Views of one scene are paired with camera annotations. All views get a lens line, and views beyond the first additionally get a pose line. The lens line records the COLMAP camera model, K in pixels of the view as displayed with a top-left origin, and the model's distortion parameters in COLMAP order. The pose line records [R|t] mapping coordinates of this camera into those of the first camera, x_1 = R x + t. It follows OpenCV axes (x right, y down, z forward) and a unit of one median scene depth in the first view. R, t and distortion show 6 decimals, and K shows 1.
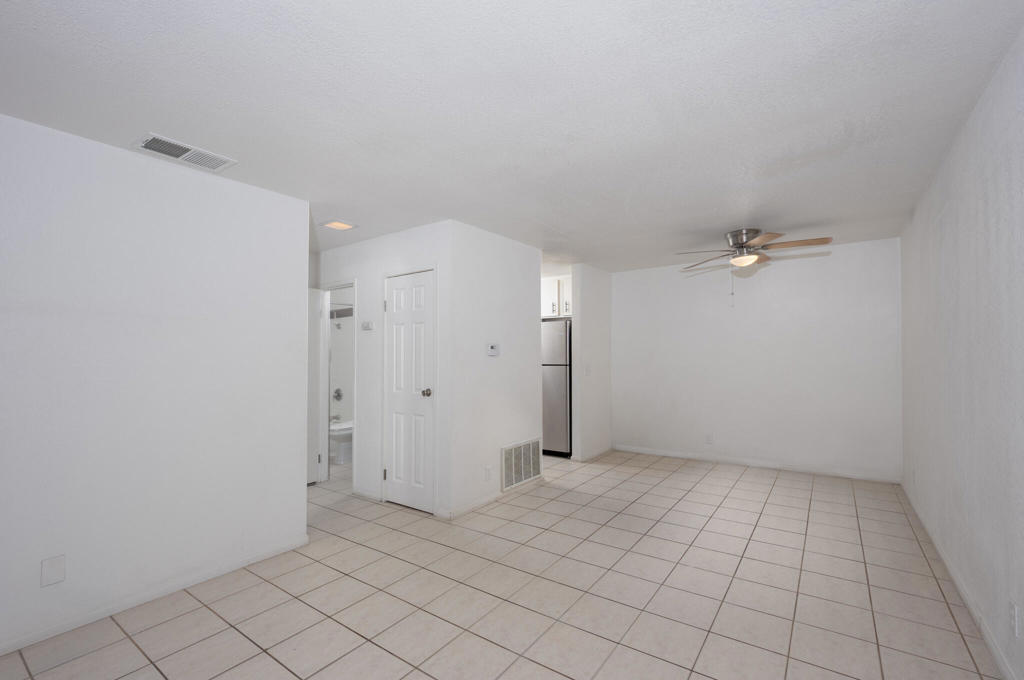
lens RADIAL K [[453.3, 0, 512.0], [0, 453.3, 340.0], [0, 0, 1]] dist [-0.000371, -0.000045]
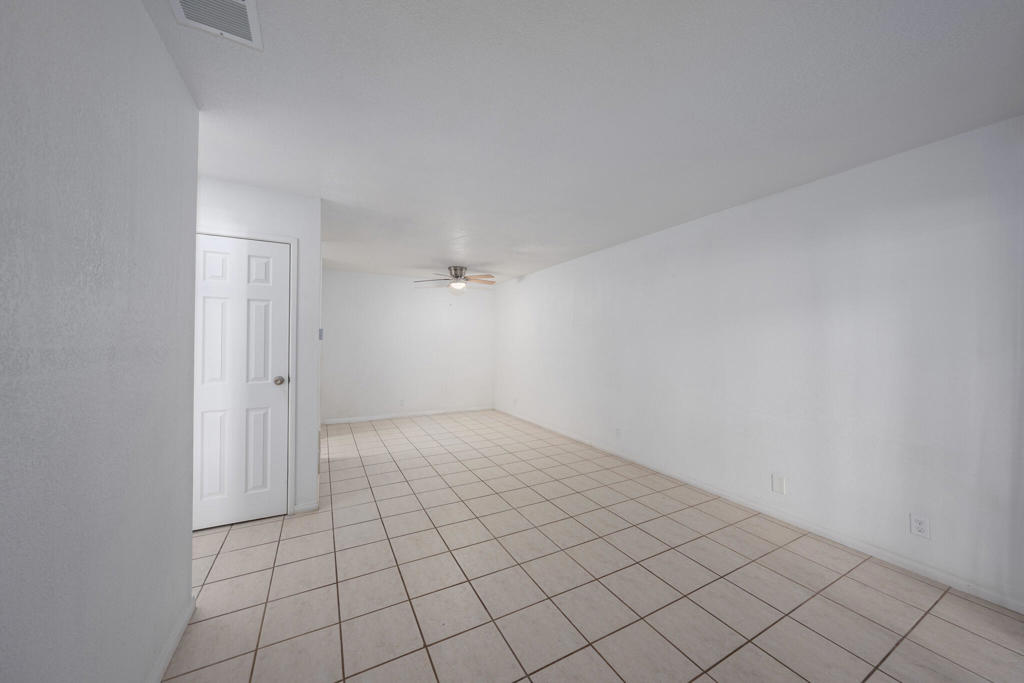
lens RADIAL K [[352.4, 0, 512.0], [0, 352.4, 341.5], [0, 0, 1]] dist [-0.000019, -0.000002]
pose [[0.442185, 0.017103, 0.896761, -0.552244], [-0.036815, 0.999322, -0.000905, 0.021930], [-0.896168, -0.032614, 0.442515, 0.268220]]
